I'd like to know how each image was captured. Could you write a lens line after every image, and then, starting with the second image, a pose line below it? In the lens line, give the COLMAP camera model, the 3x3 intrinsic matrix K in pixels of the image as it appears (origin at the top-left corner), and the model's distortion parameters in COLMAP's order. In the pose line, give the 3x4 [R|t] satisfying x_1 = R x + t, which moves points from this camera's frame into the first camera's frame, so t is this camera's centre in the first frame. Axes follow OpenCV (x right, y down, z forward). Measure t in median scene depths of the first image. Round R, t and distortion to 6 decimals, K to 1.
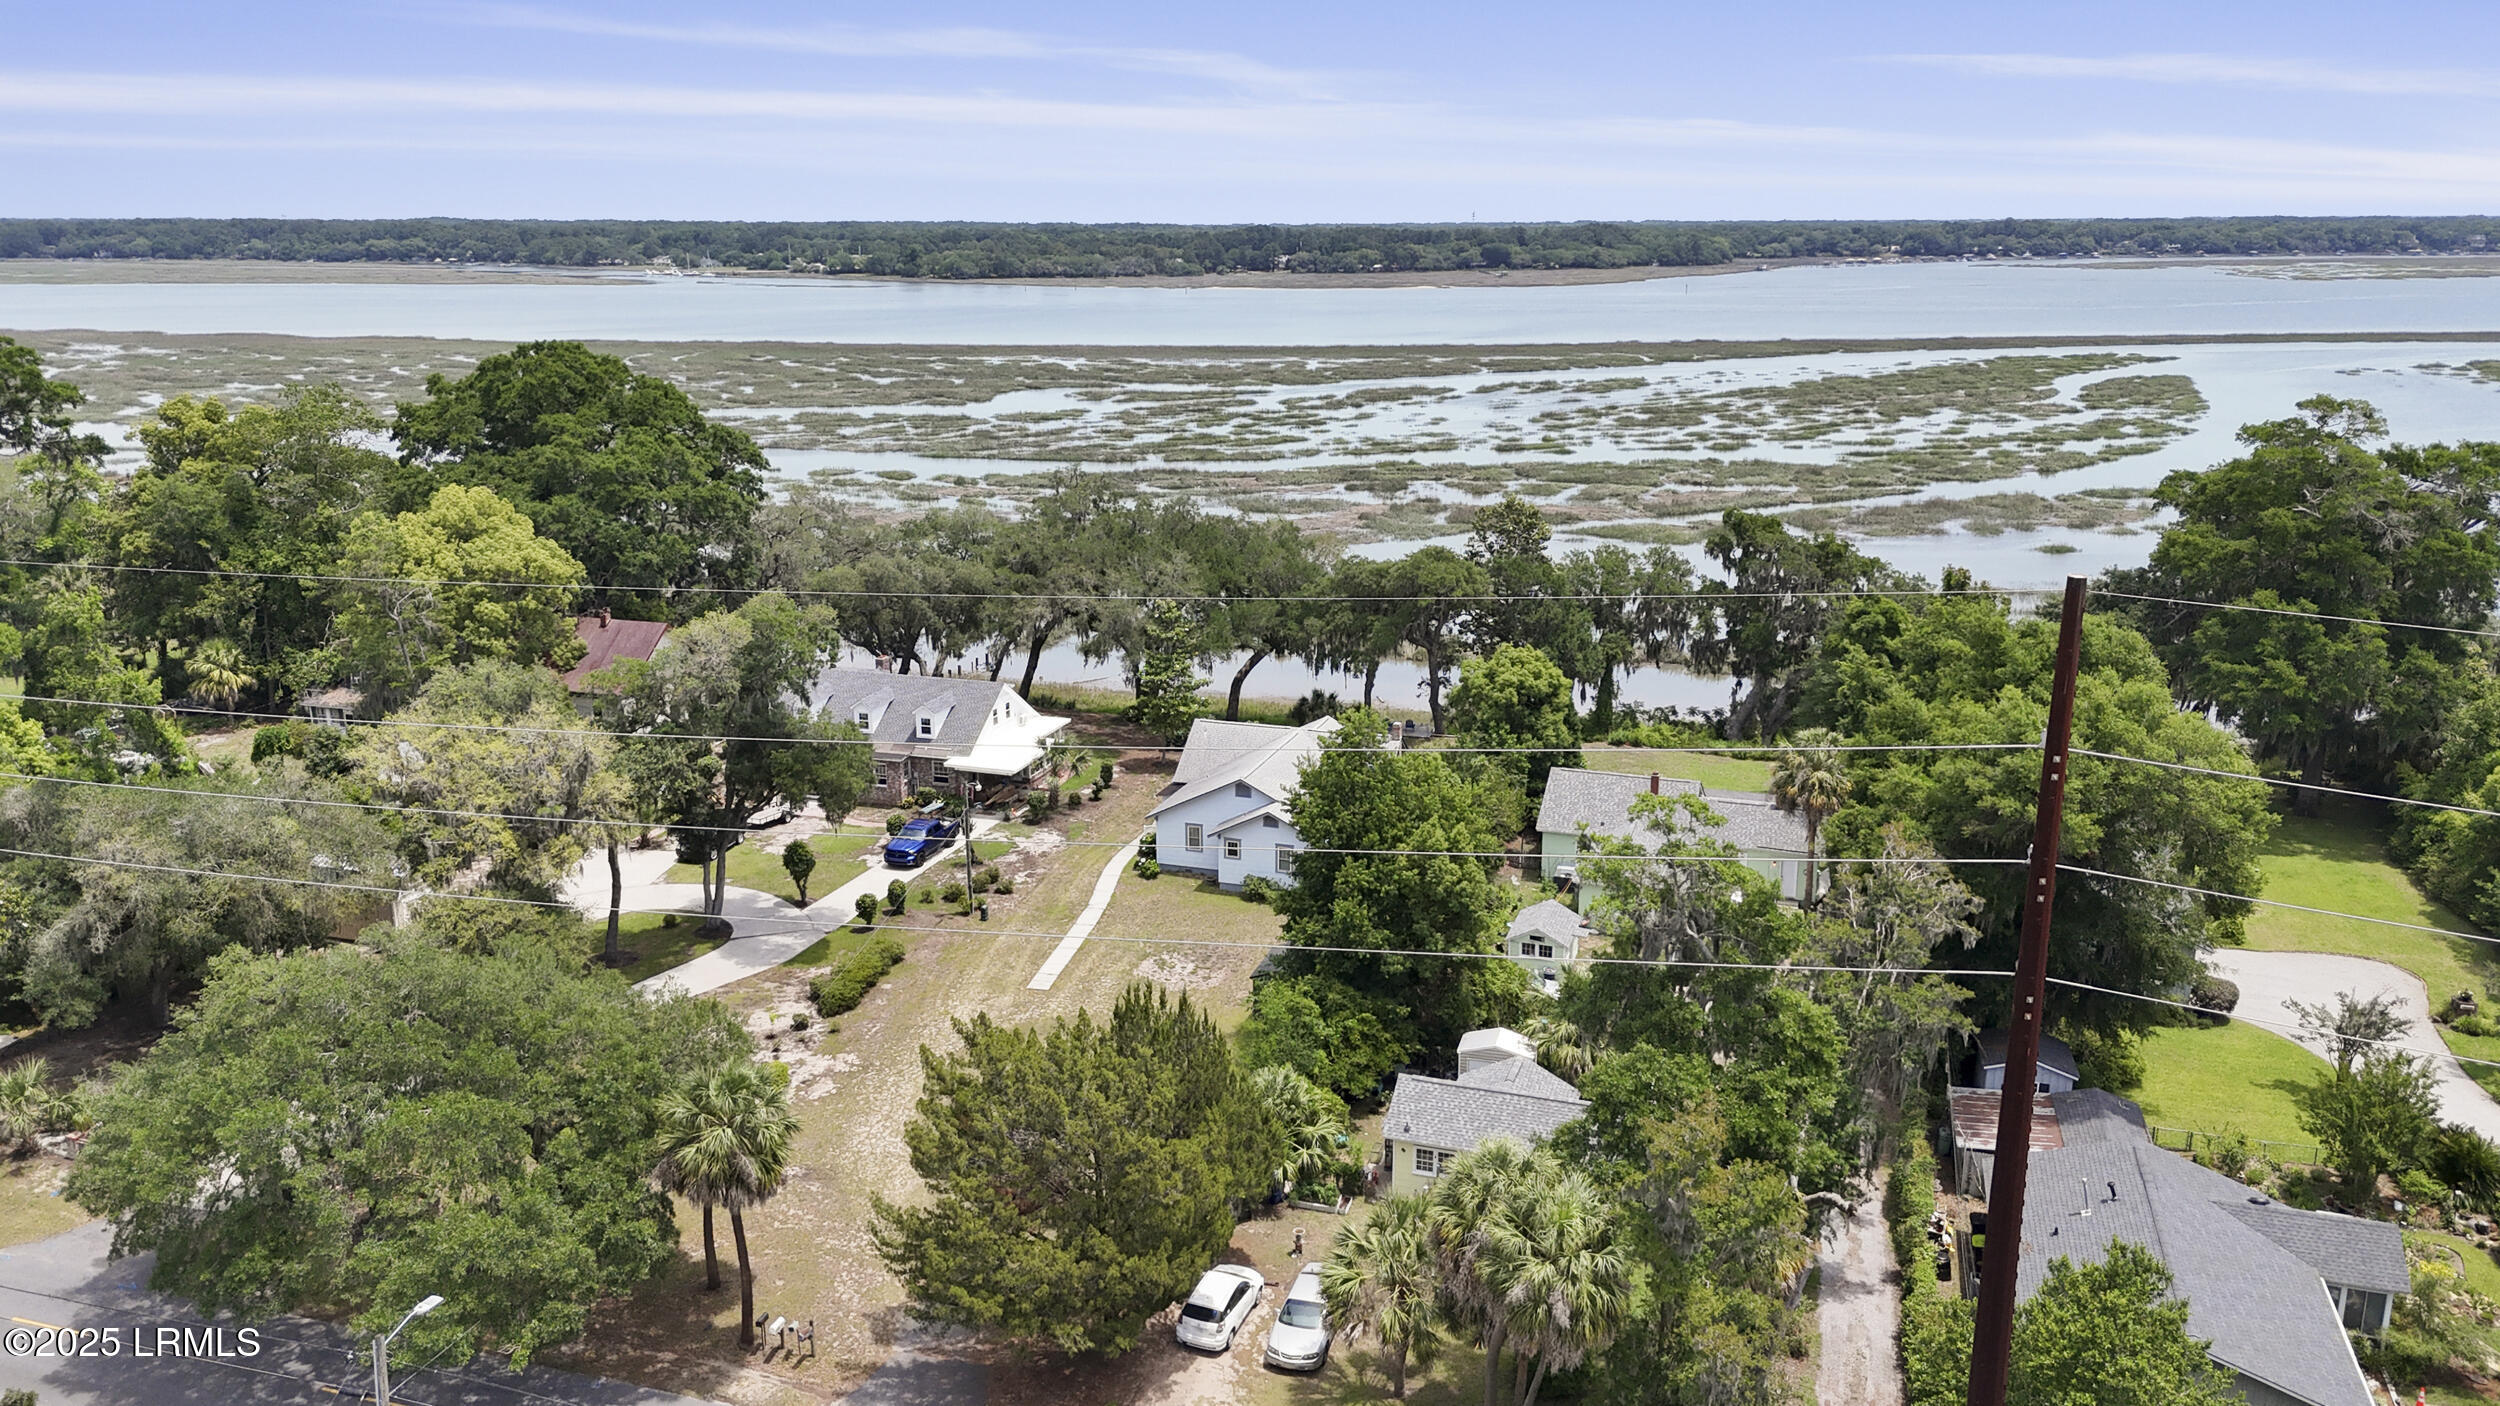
lens RADIAL K [[1829.1, 0, 1259.8], [0, 1829.1, 704.3], [0, 0, 1]] dist [0.069039, -0.070257]
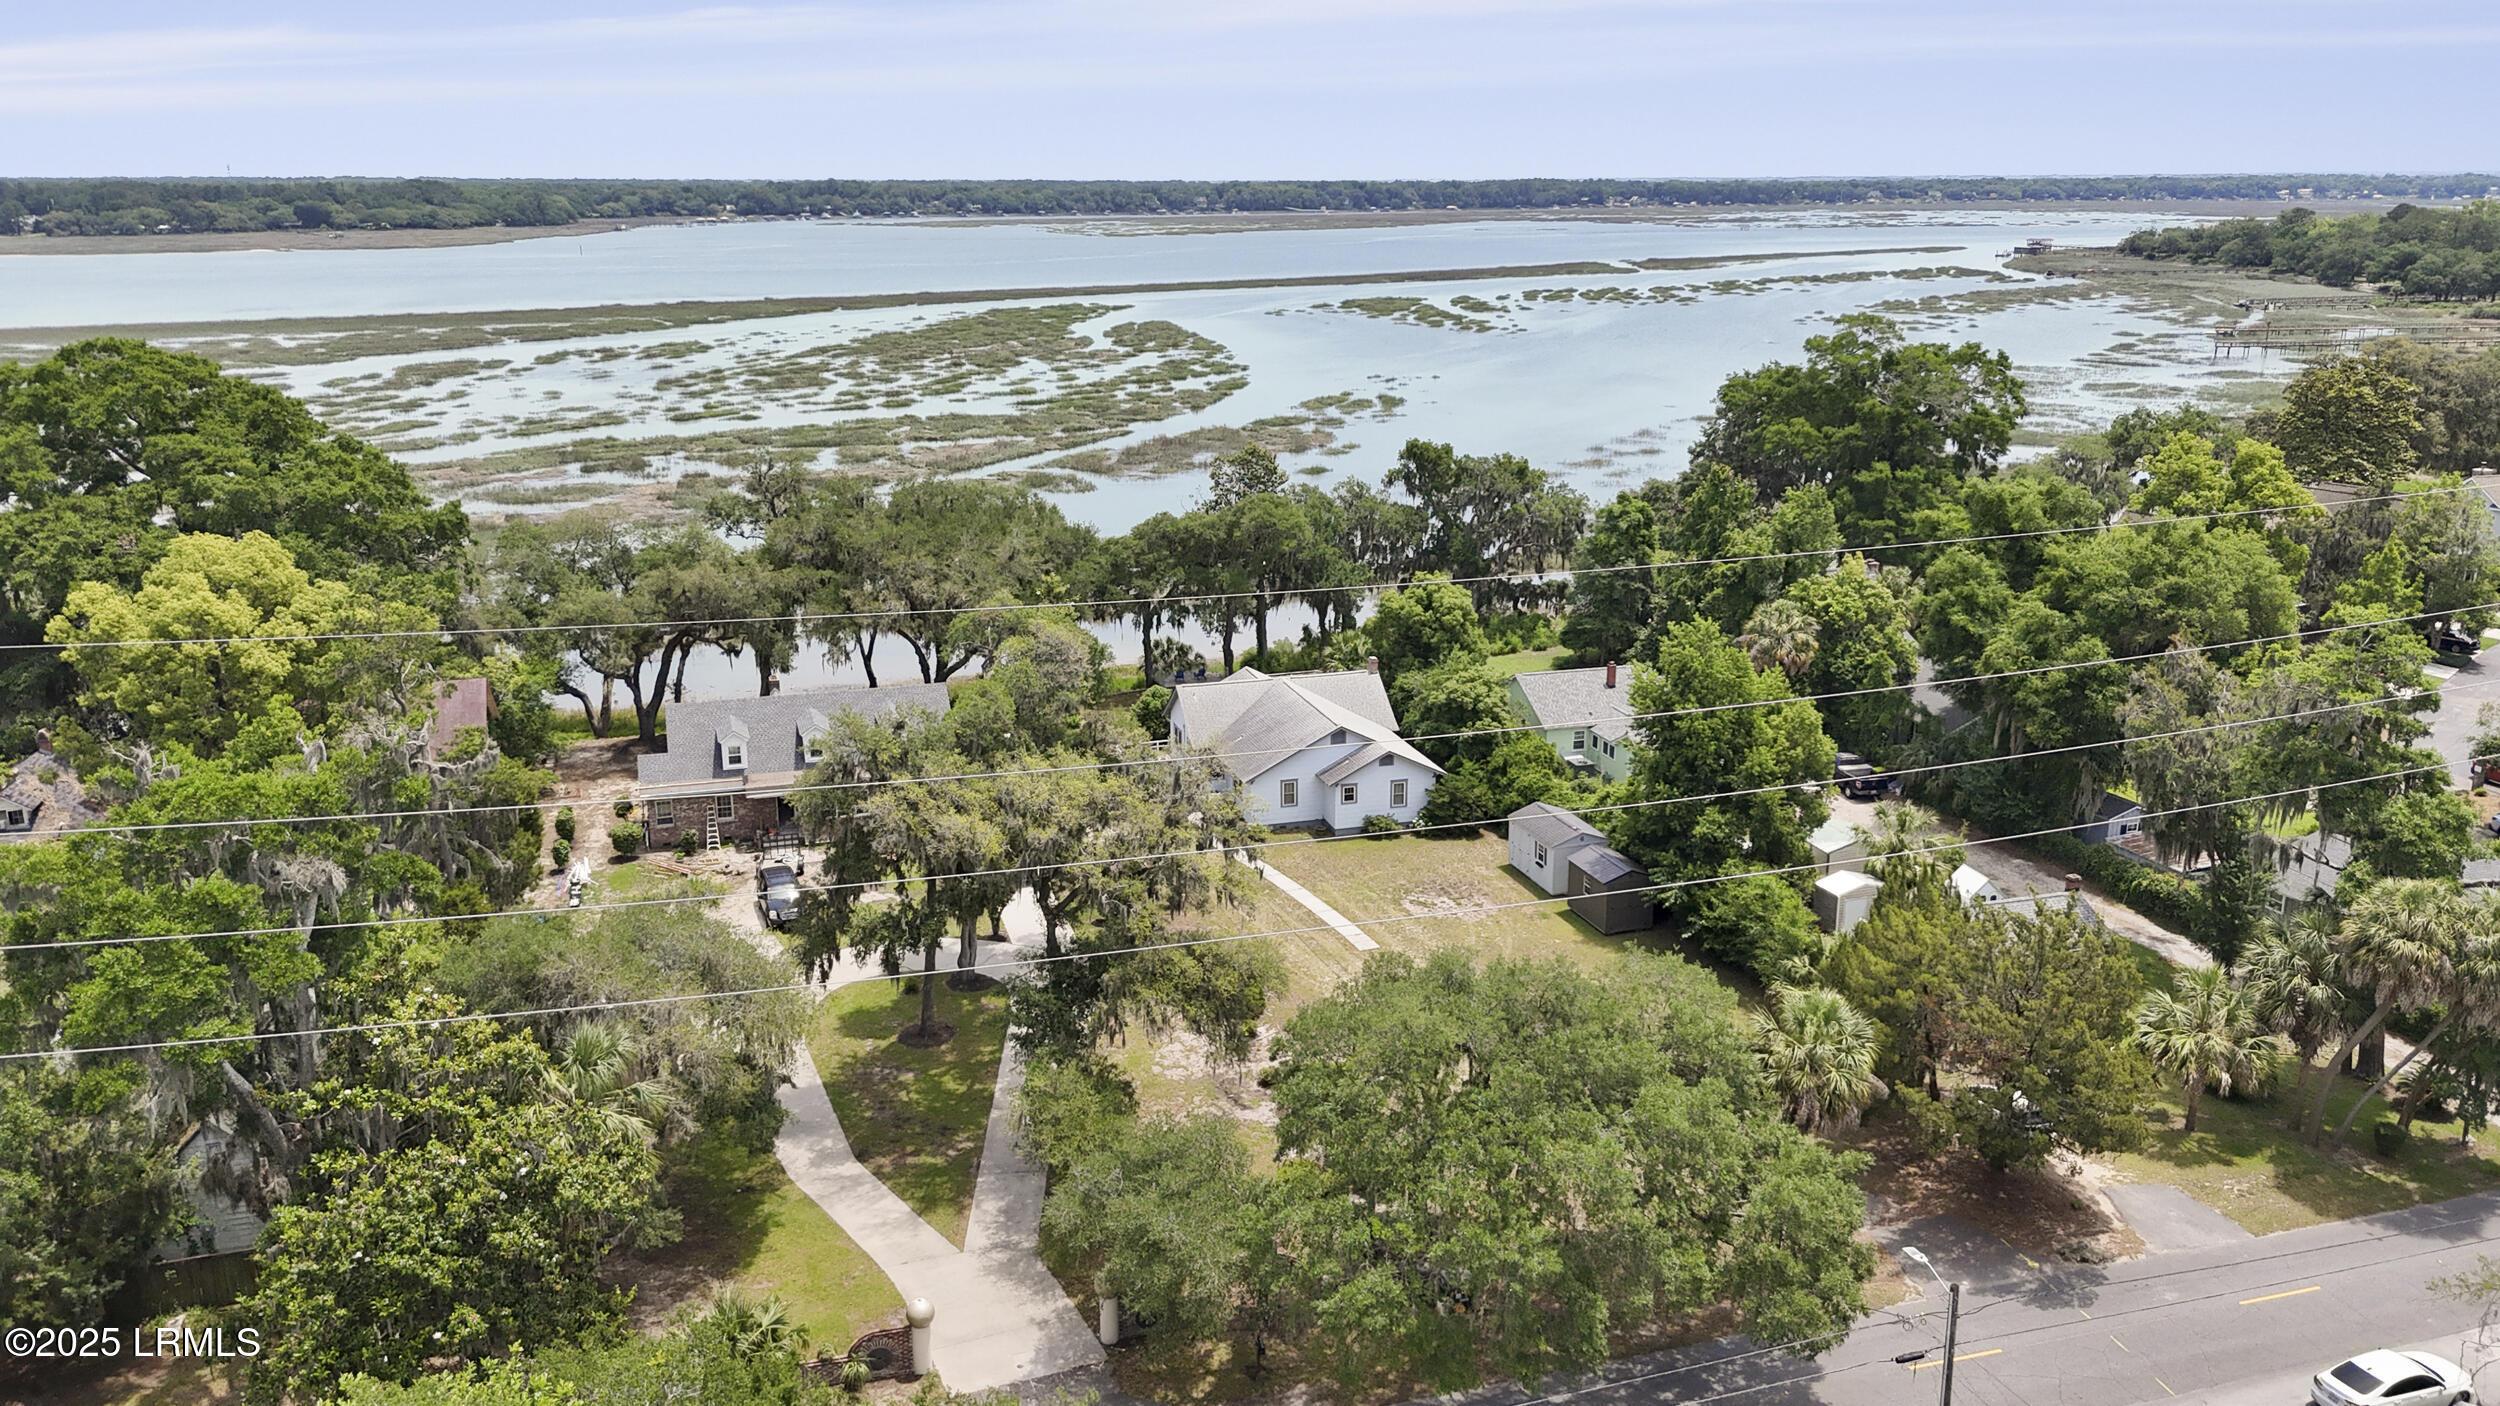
lens RADIAL K [[1829.1, 0, 1259.8], [0, 1829.1, 704.3], [0, 0, 1]] dist [0.069039, -0.070257]
pose [[0.820933, -0.156713, 0.549100, -0.137184], [0.145421, 0.987275, 0.064356, -0.009796], [-0.552198, 0.027019, 0.833275, 0.038590]]
